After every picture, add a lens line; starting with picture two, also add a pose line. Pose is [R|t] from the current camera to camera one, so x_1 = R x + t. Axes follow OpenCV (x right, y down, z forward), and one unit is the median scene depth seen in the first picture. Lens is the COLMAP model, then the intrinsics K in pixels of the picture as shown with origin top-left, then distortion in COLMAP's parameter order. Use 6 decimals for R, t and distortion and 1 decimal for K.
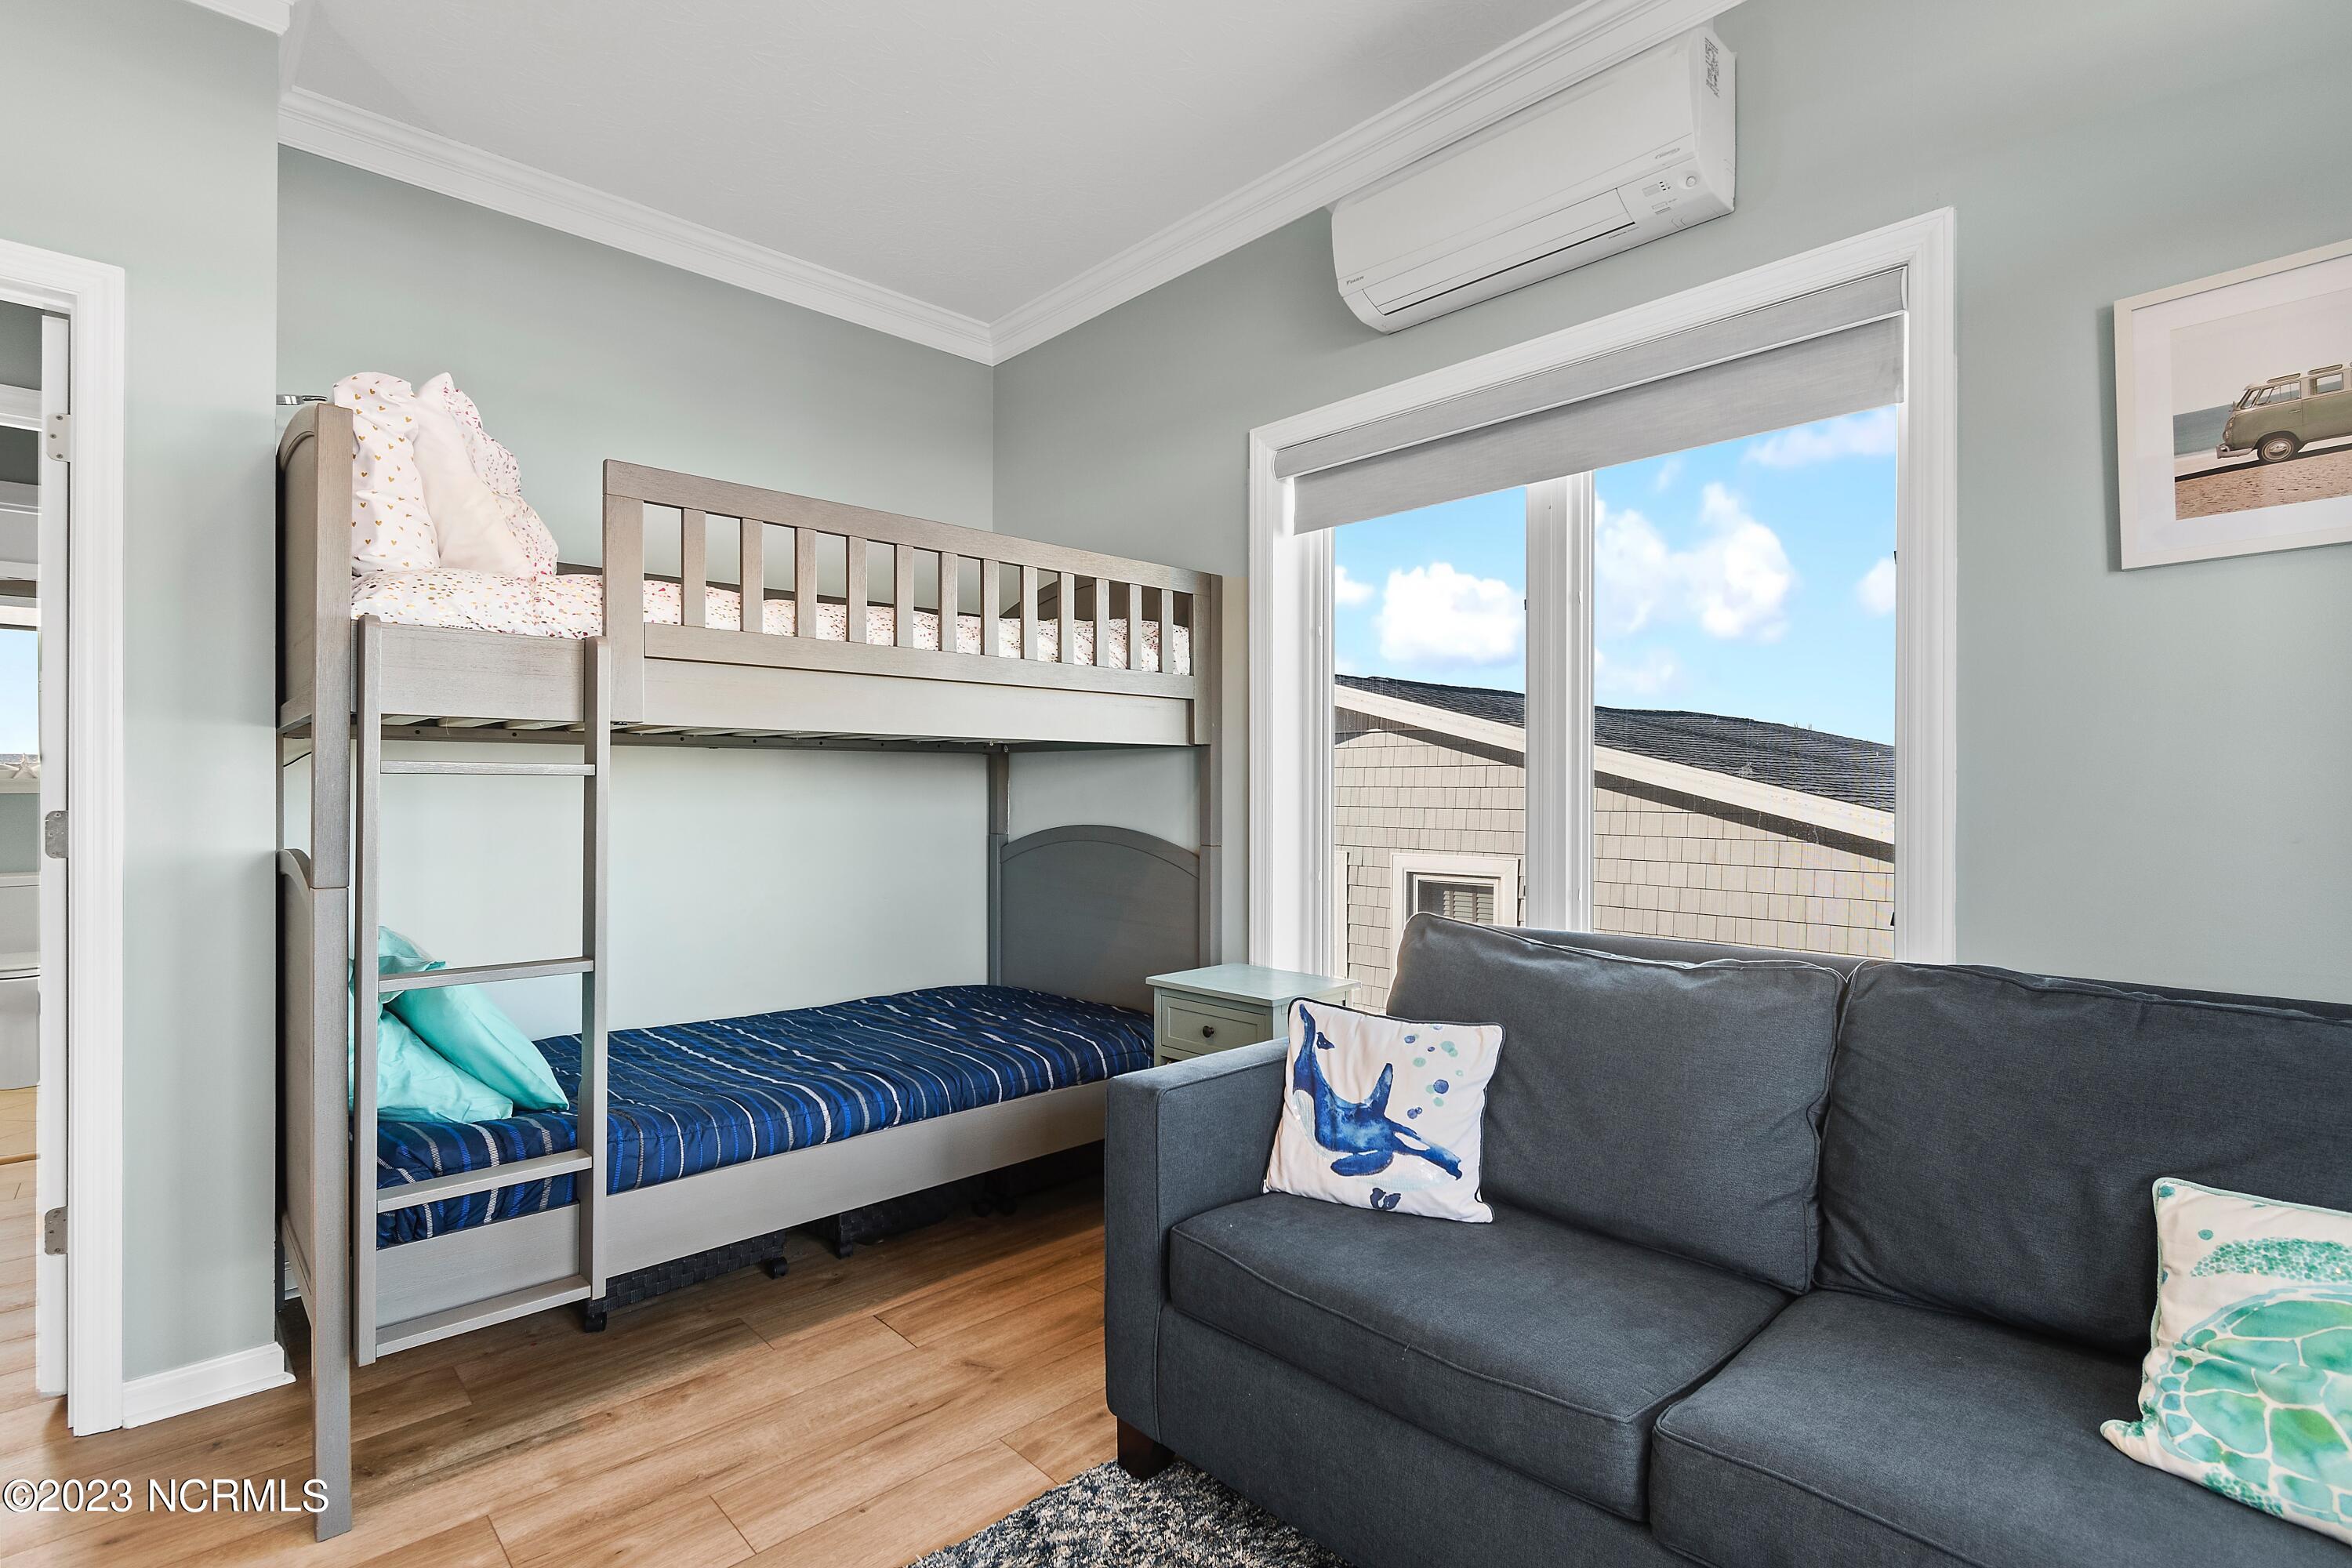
lens RADIAL K [[1089.4, 0, 1174.3], [0, 1089.4, 785.5], [0, 0, 1]] dist [0.001790, -0.004123]
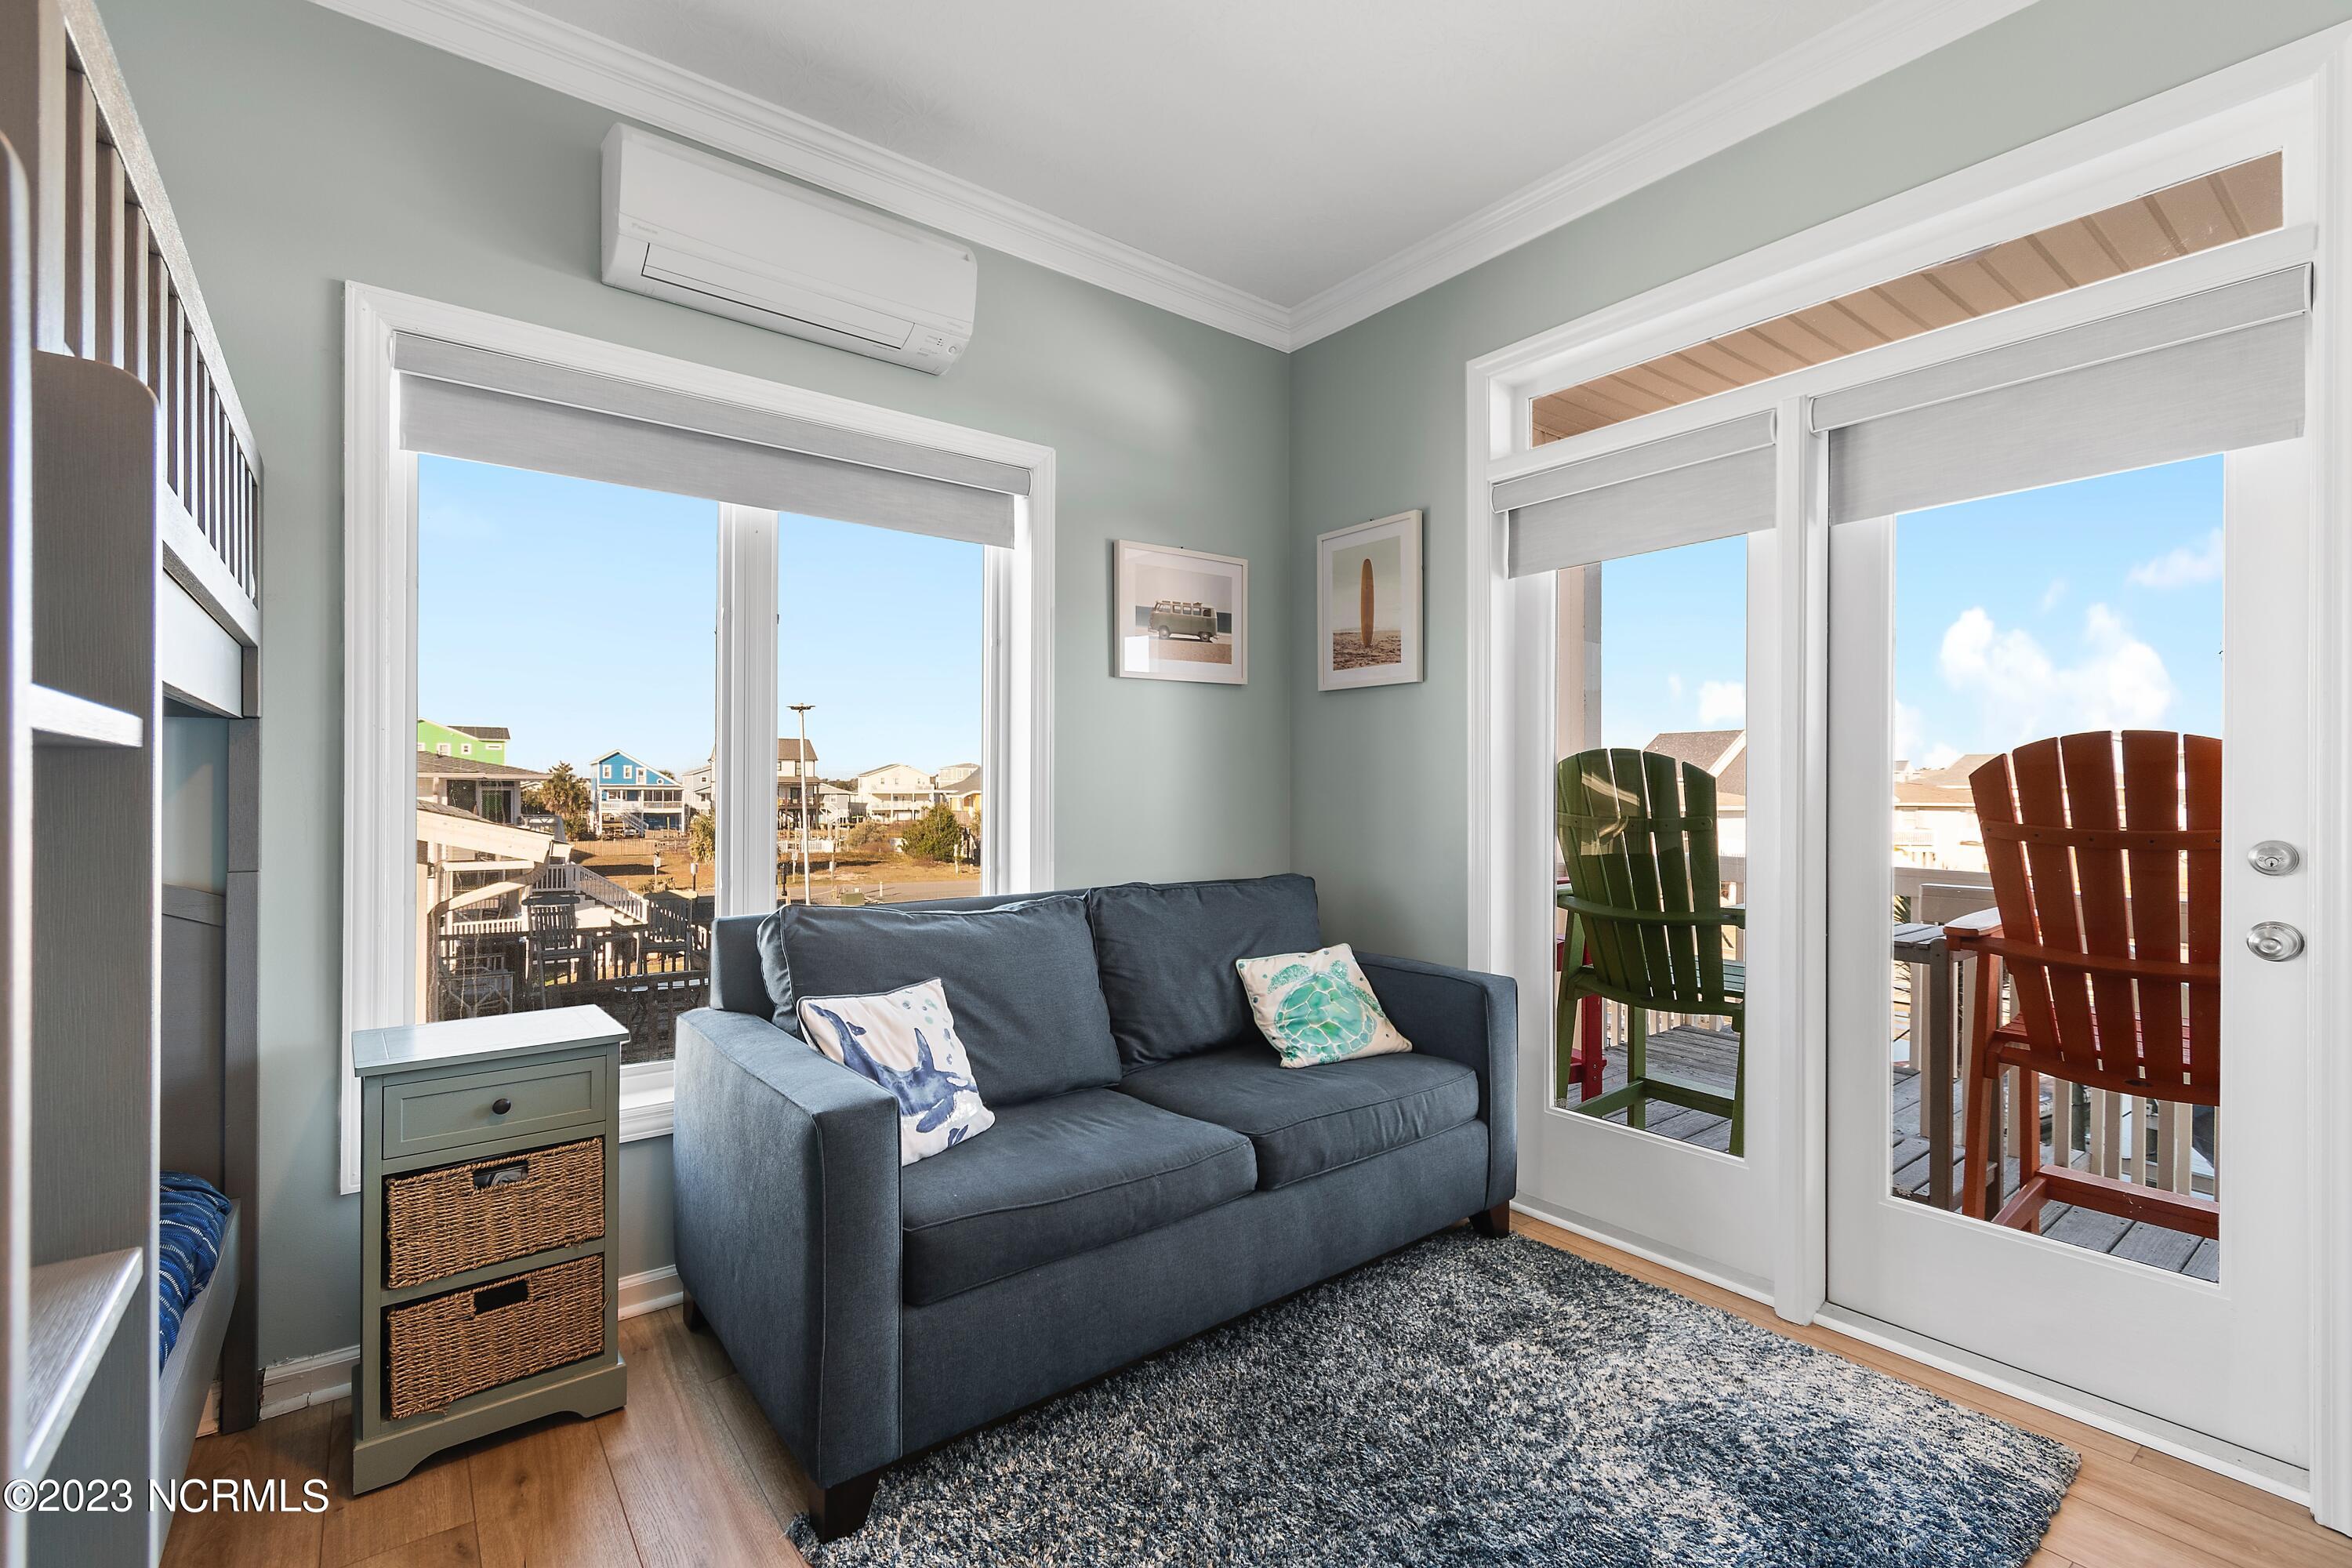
lens RADIAL K [[1033.6, 0, 1176.5], [0, 1033.6, 777.2], [0, 0, 1]] dist [0.002365, -0.000023]
pose [[0.106328, 0.011613, 0.994263, -0.897722], [-0.007096, 0.999915, -0.010920, 0.002065], [-0.994306, -0.005894, 0.106401, 0.645050]]
